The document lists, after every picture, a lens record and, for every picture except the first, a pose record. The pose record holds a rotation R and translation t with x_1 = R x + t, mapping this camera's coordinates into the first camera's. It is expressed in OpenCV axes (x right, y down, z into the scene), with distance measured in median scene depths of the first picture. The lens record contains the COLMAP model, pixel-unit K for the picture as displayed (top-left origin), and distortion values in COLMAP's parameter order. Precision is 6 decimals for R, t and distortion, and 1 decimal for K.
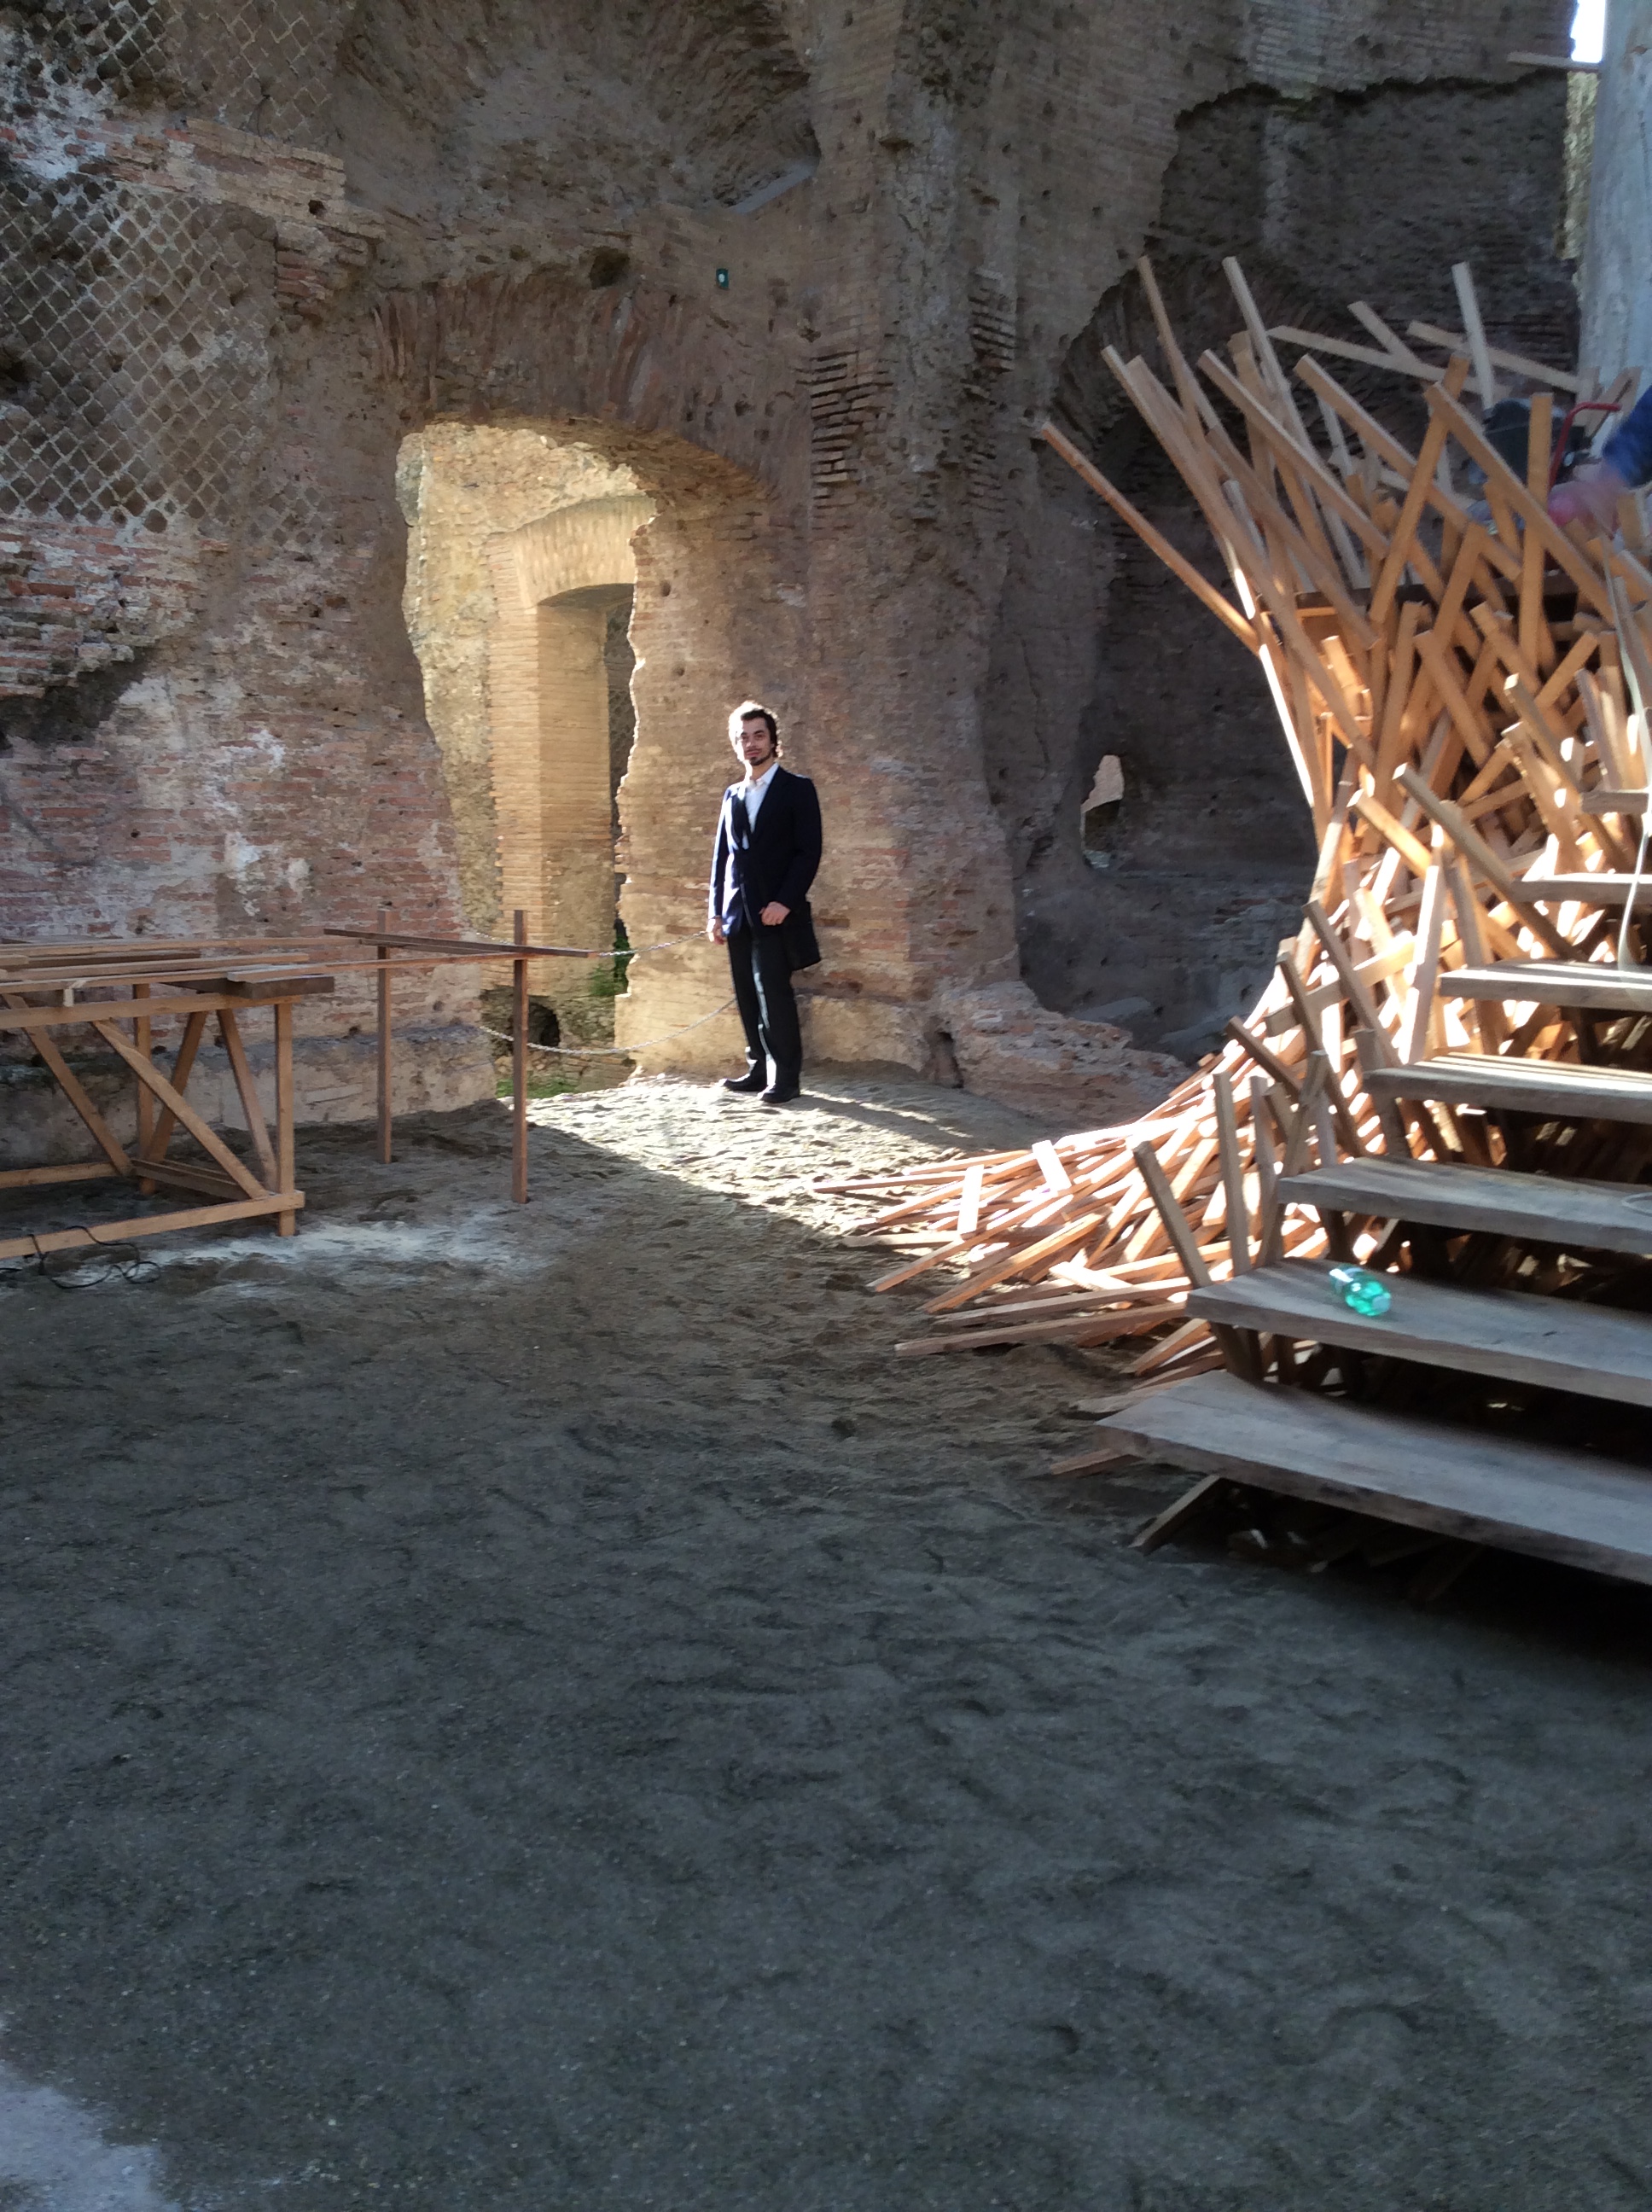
lens RADIAL K [[1987.5, 0, 807.4], [0, 1987.5, 1116.0], [0, 0, 1]] dist [0.106633, -0.197337]
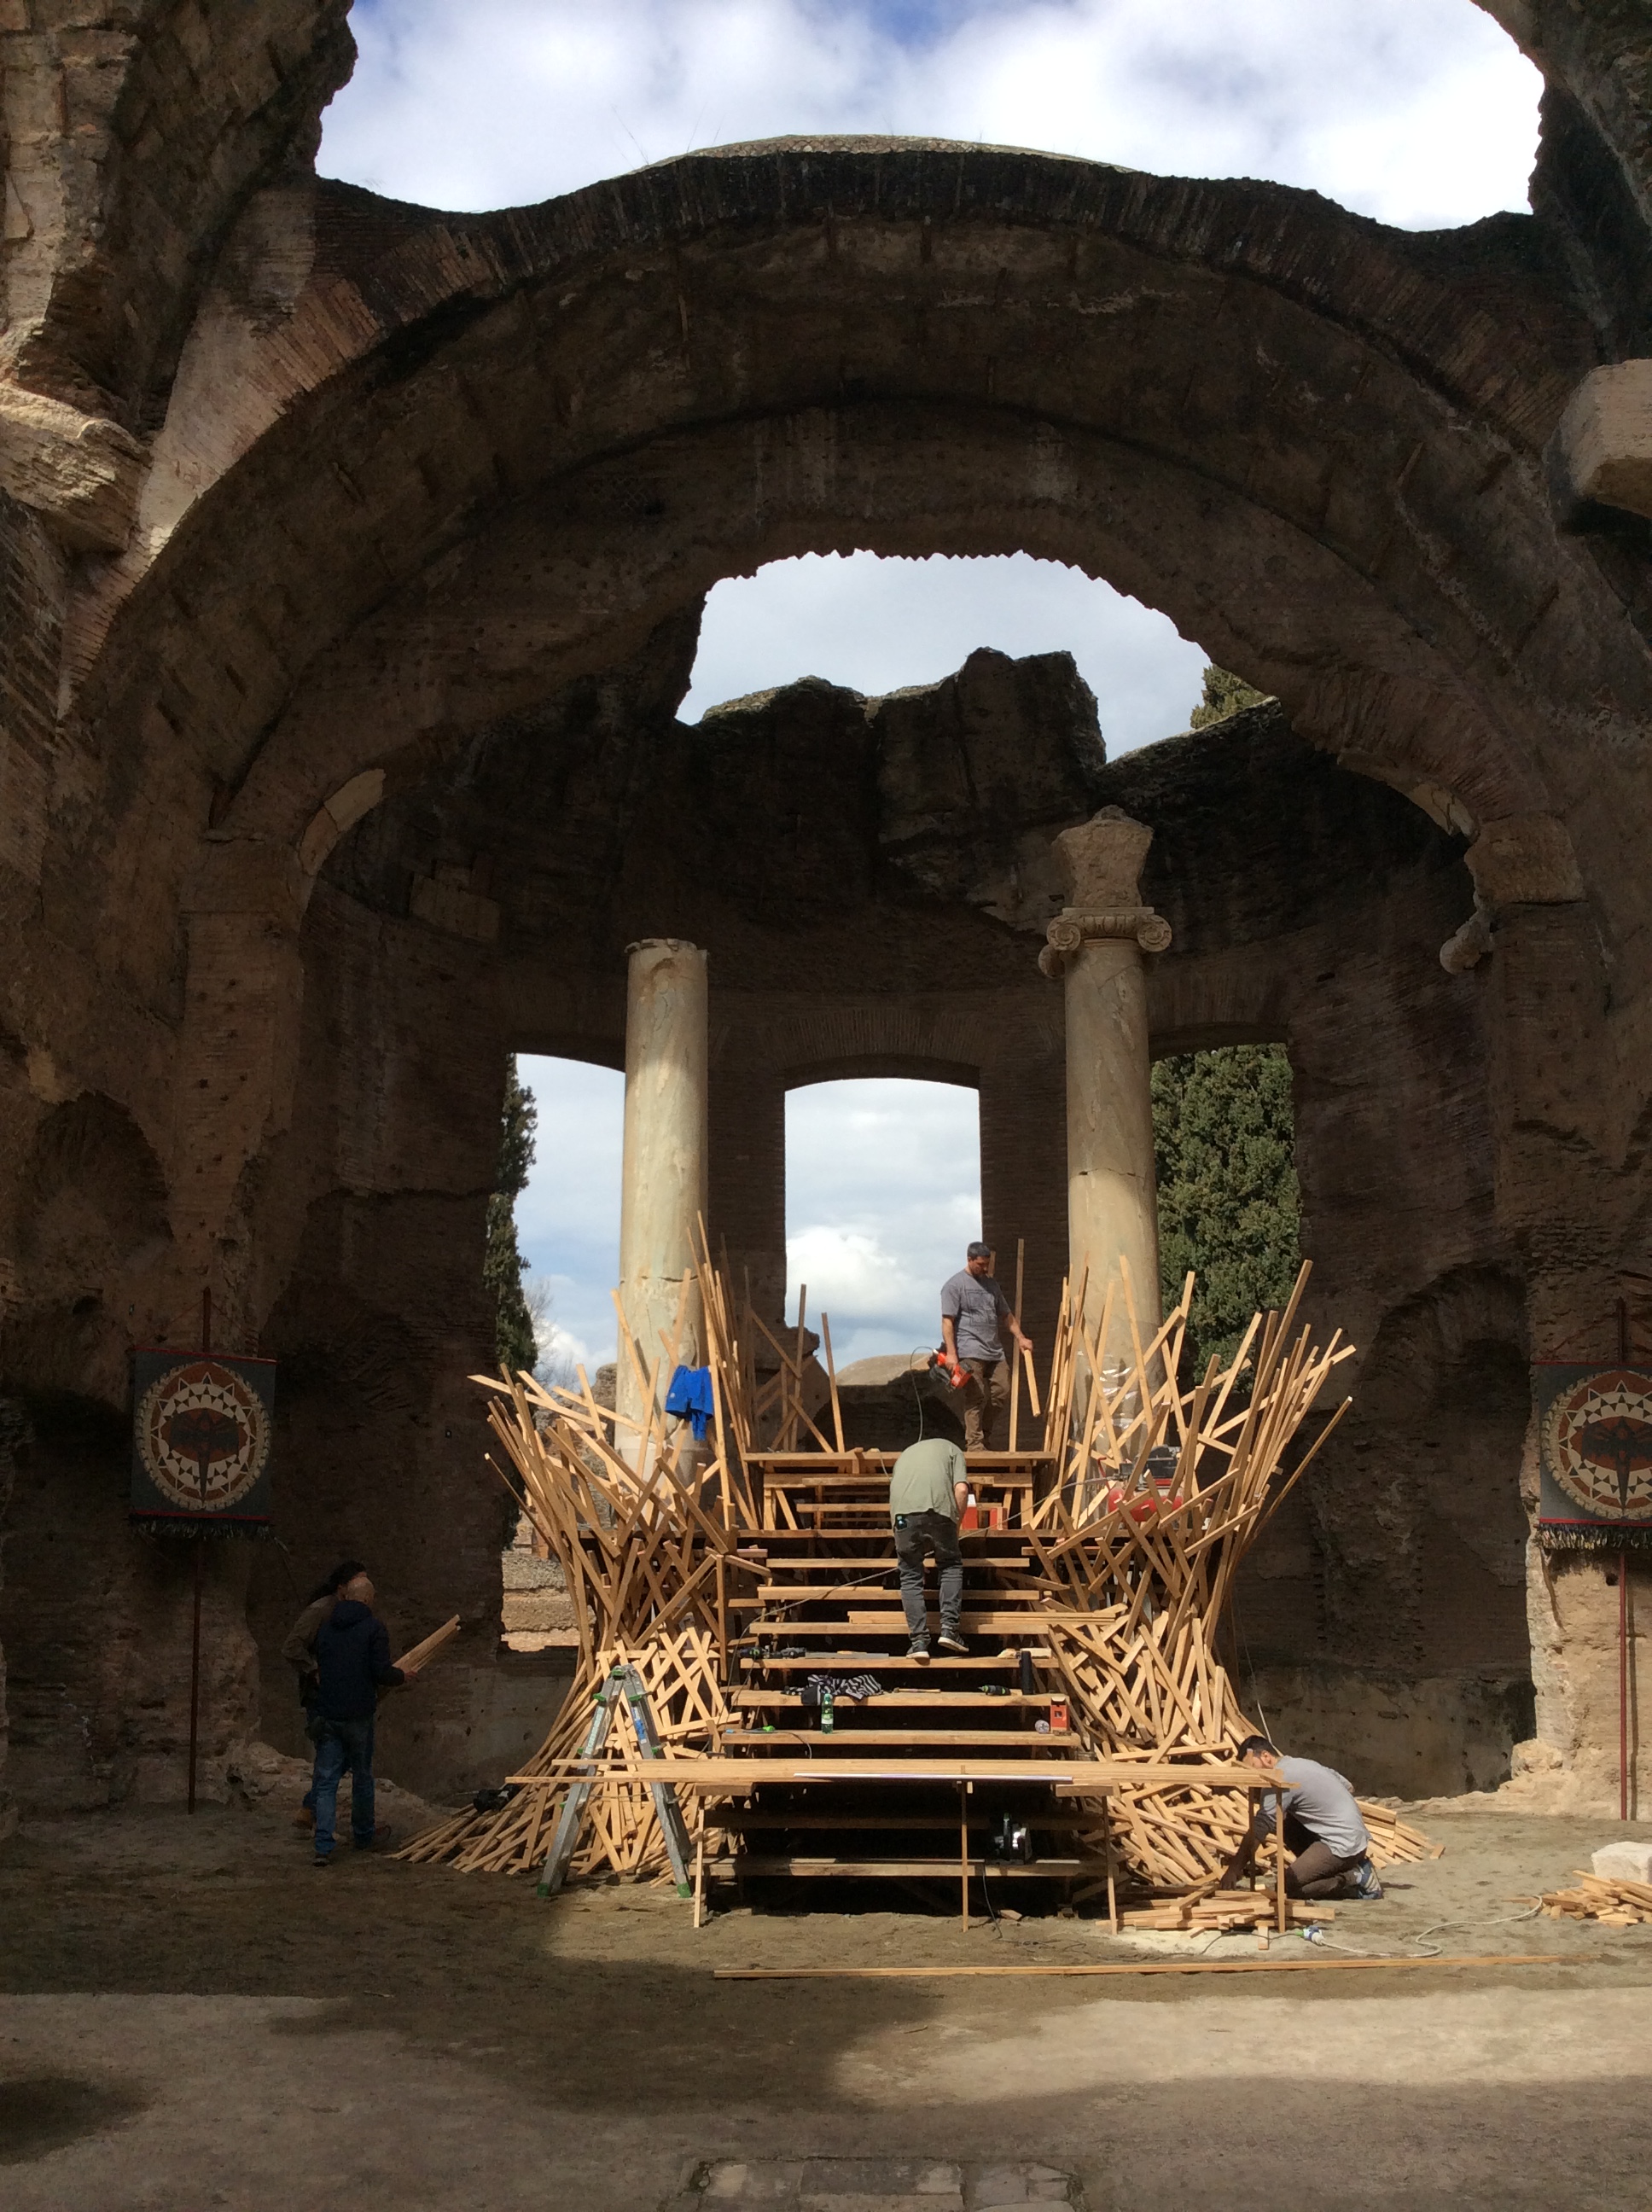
lens RADIAL K [[1987.5, 0, 807.4], [0, 1987.5, 1116.0], [0, 0, 1]] dist [0.106633, -0.197337]
pose [[0.778760, 0.133668, 0.612915, -0.610724], [0.107460, 0.934169, -0.340265, 0.058370], [-0.618049, 0.330849, 0.713130, -0.556121]]
